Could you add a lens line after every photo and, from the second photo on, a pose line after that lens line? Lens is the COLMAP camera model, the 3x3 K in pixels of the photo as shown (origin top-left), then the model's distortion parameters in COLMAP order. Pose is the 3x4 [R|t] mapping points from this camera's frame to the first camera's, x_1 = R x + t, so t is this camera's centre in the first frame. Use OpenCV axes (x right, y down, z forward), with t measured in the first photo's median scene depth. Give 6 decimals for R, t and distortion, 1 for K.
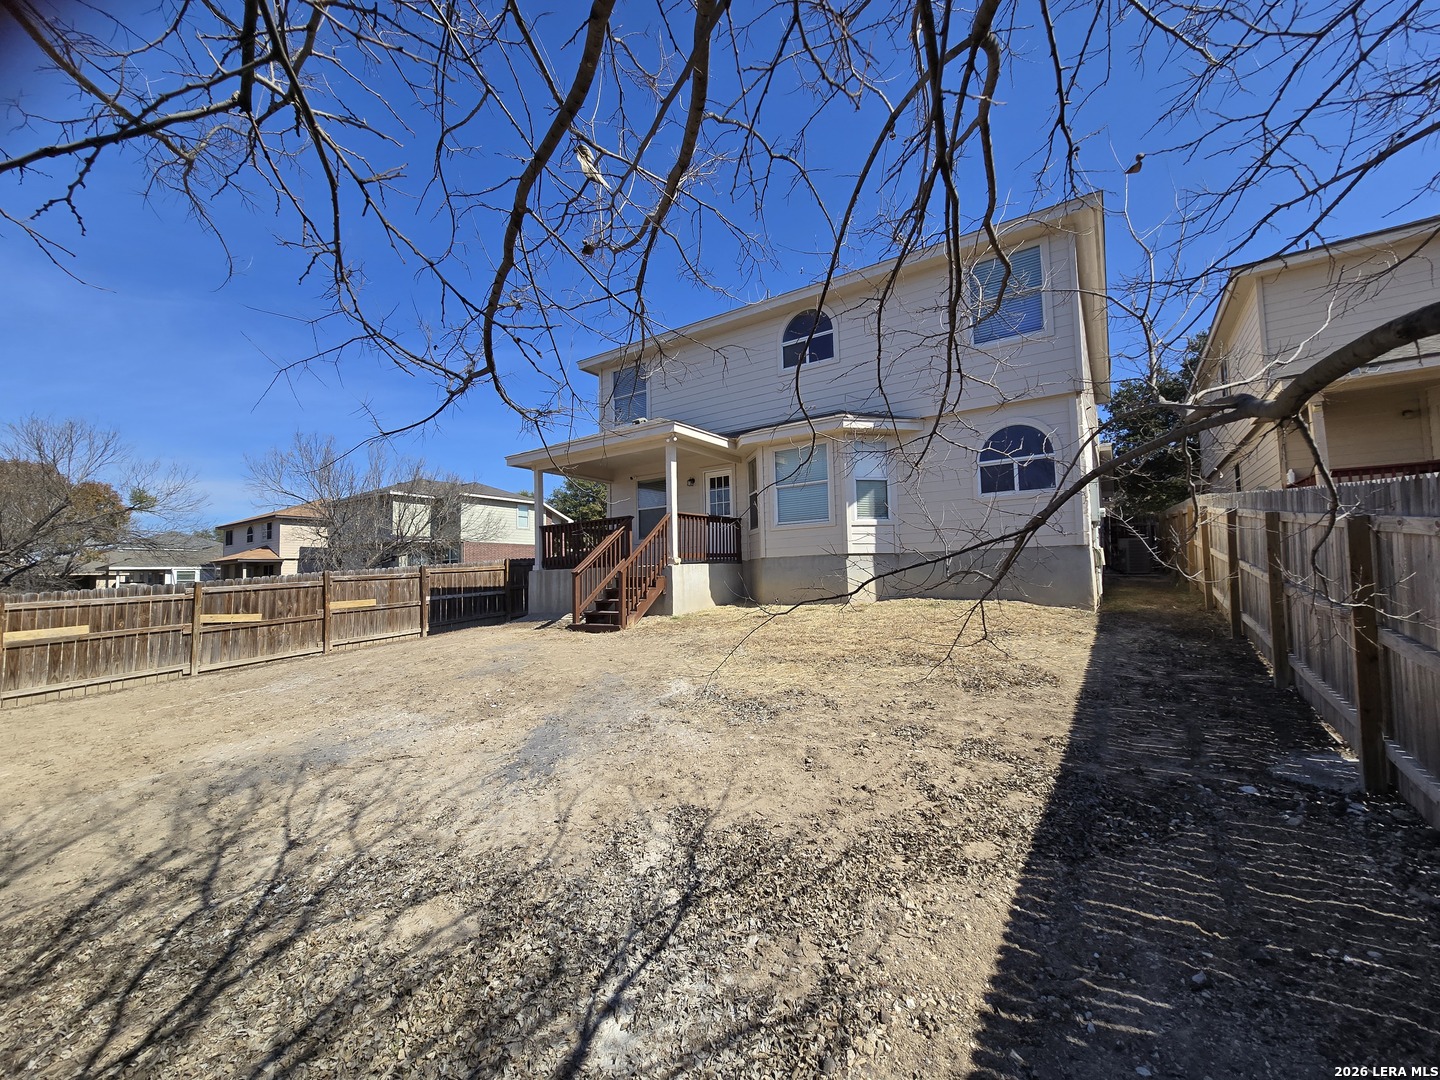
lens RADIAL K [[588.7, 0, 723.5], [0, 588.7, 540.7], [0, 0, 1]] dist [-0.011563, 0.004355]
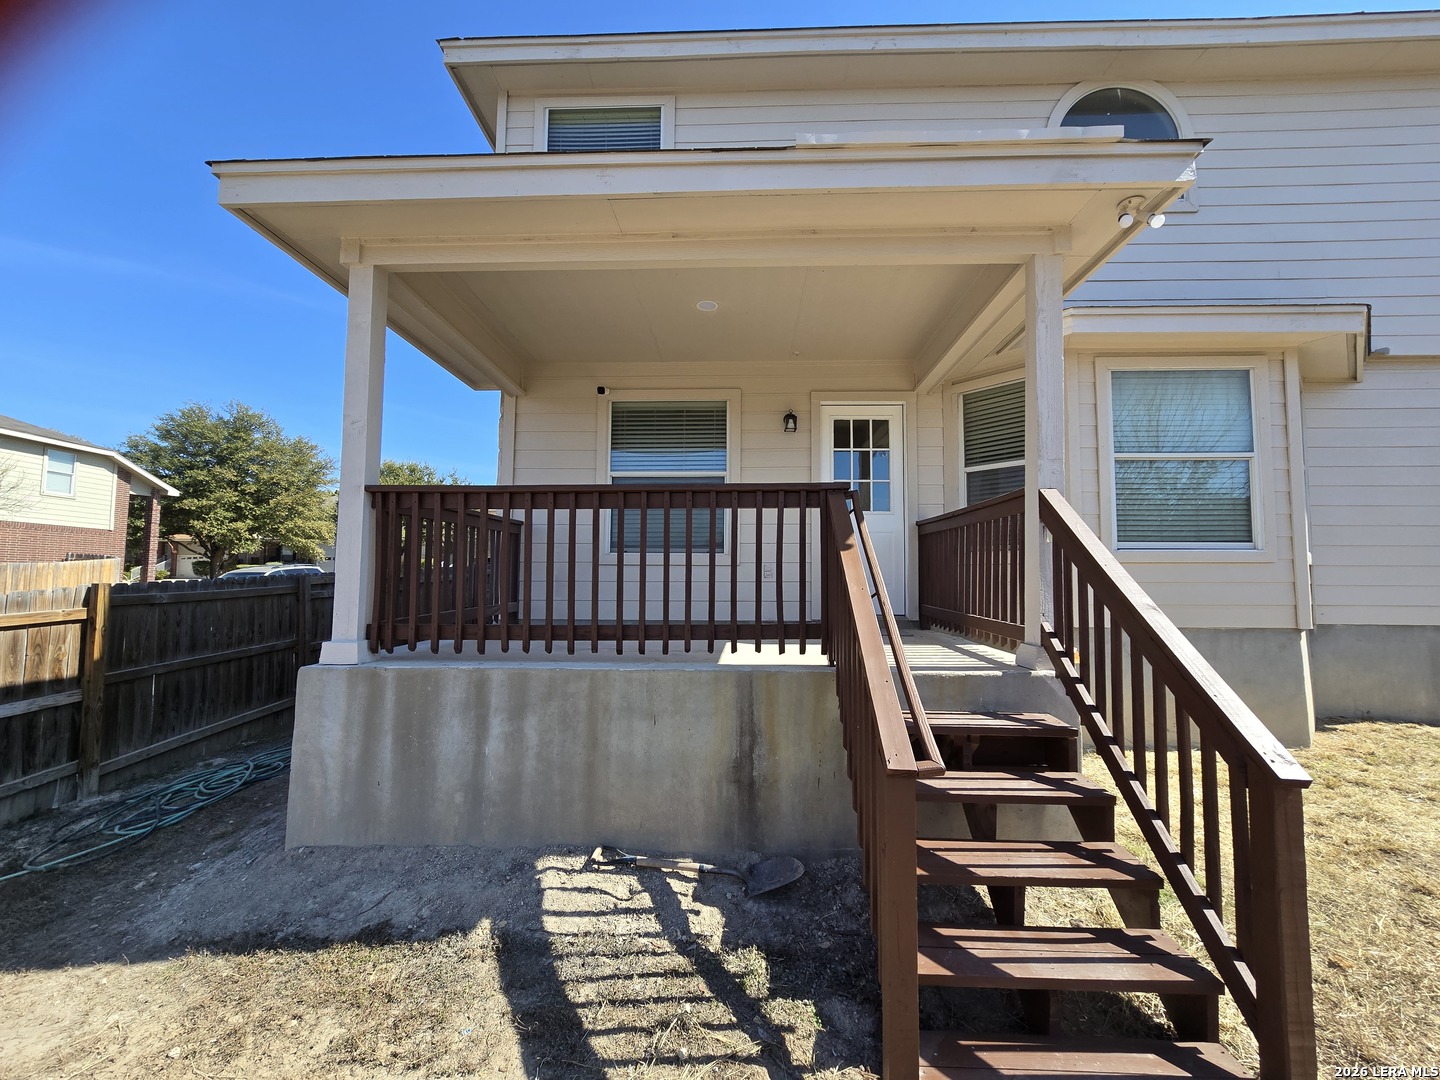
lens RADIAL K [[588.7, 0, 723.5], [0, 588.7, 540.7], [0, 0, 1]] dist [-0.011563, 0.004355]
pose [[0.847641, 0.067218, 0.526295, -0.308640], [-0.060448, 0.997718, -0.030072, -0.003279], [-0.527116, -0.006323, 0.849770, 0.691857]]
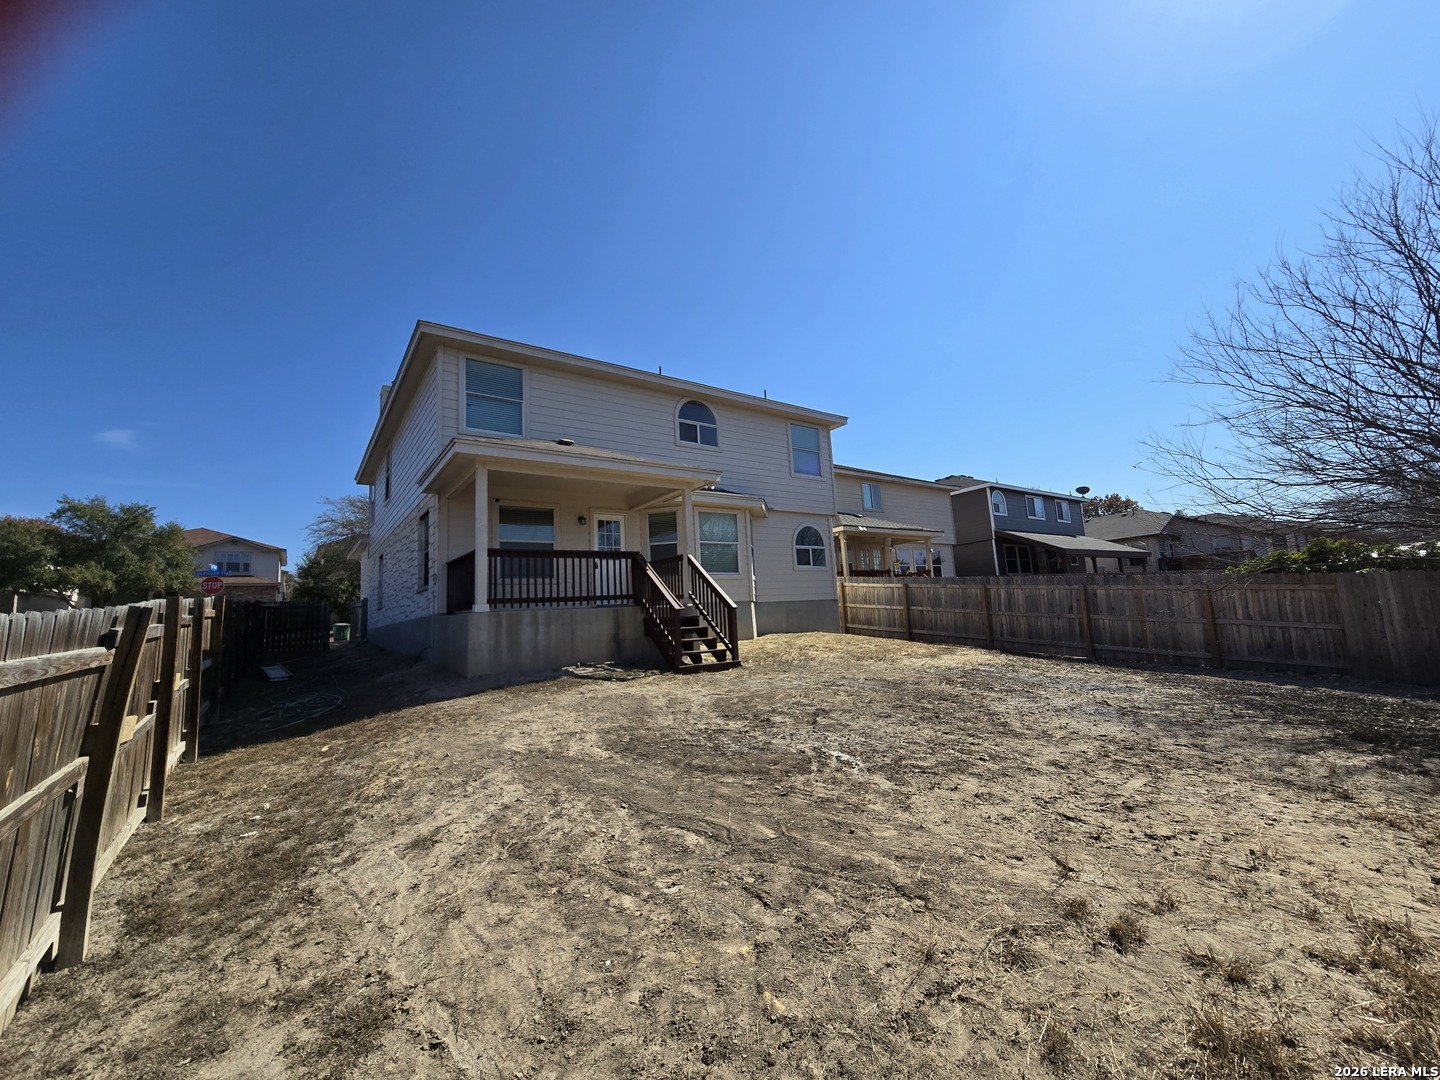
lens RADIAL K [[588.7, 0, 723.5], [0, 588.7, 540.7], [0, 0, 1]] dist [-0.011563, 0.004355]
pose [[0.337184, 0.132792, 0.932026, -0.857541], [-0.012498, 0.990546, -0.136609, 0.057071], [-0.941356, 0.034414, 0.335656, 0.489686]]
